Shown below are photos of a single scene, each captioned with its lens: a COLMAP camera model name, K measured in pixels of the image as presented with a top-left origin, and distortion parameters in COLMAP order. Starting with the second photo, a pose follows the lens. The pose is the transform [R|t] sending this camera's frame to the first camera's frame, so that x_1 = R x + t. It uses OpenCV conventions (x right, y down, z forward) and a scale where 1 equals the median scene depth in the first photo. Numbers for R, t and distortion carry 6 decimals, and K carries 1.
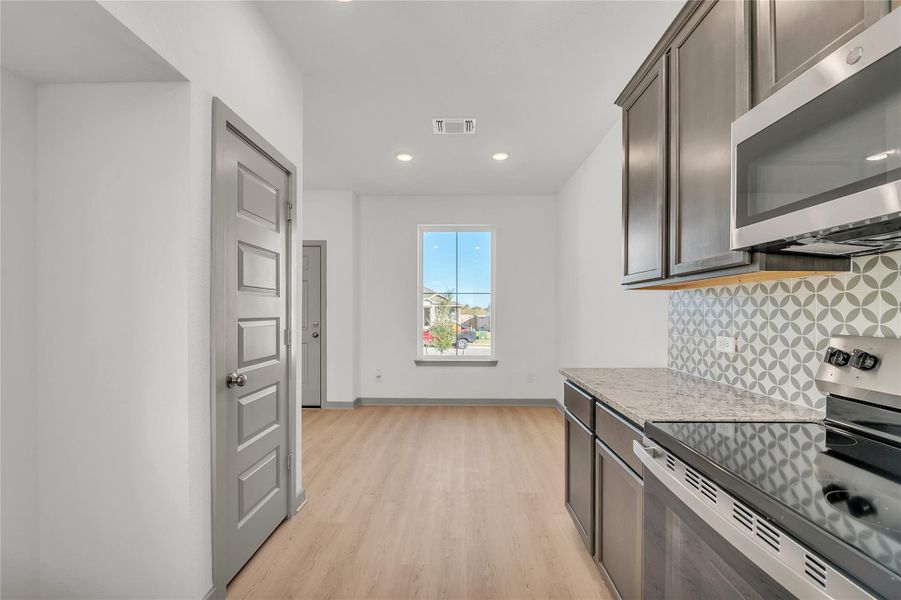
lens RADIAL K [[368.6, 0, 456.9], [0, 368.6, 311.1], [0, 0, 1]] dist [-0.009931, -0.001715]
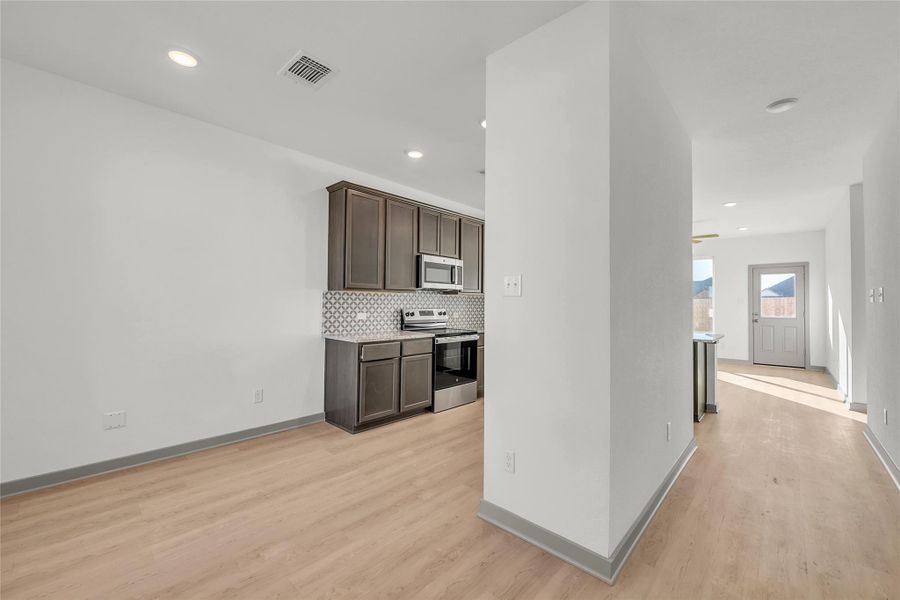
lens RADIAL K [[368.2, 0, 455.4], [0, 368.2, 296.7], [0, 0, 1]] dist [-0.009931, -0.001715]
pose [[-0.751024, -0.004461, 0.660259, -1.122206], [-0.014939, 0.999836, -0.010239, -0.019230], [-0.660105, -0.017553, -0.750968, 2.002926]]
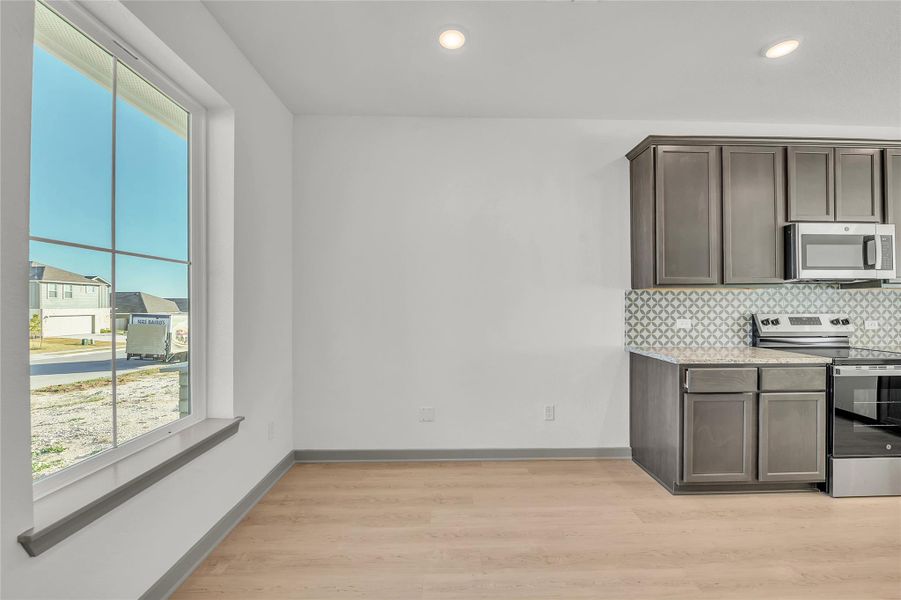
lens RADIAL K [[368.6, 0, 443.7], [0, 368.6, 300.4], [0, 0, 1]] dist [-0.009931, -0.001715]
pose [[-0.032927, 0.001893, 0.999456, -0.795986], [0.003217, 0.999993, -0.001788, -0.016476], [-0.999453, 0.003156, -0.032933, 1.800016]]
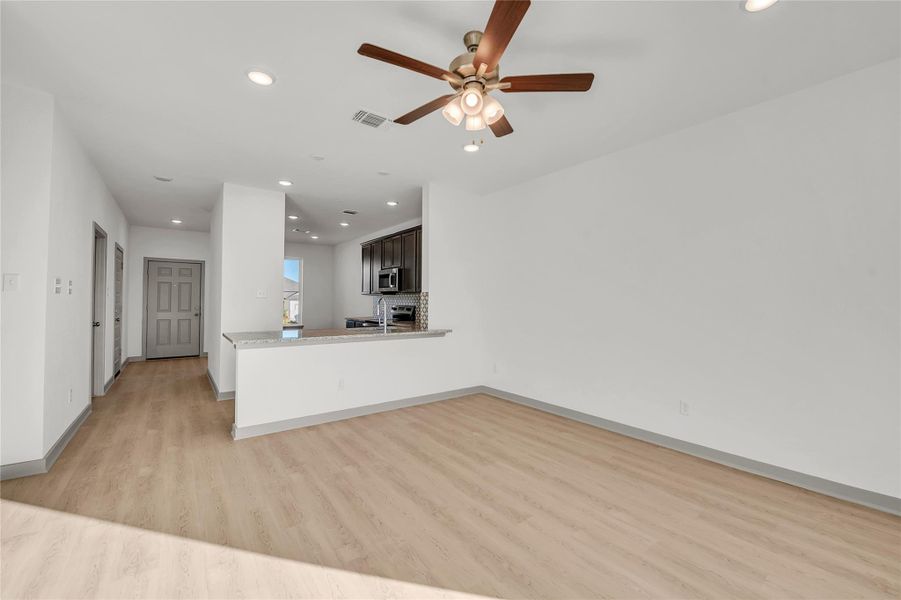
lens RADIAL K [[368.6, 0, 459.1], [0, 368.6, 295.7], [0, 0, 1]] dist [-0.009931, -0.001715]
pose [[0.776524, 0.009238, 0.630020, -1.140717], [-0.002045, 0.999924, -0.012141, -0.013619], [-0.630085, 0.008139, 0.776484, -2.529916]]
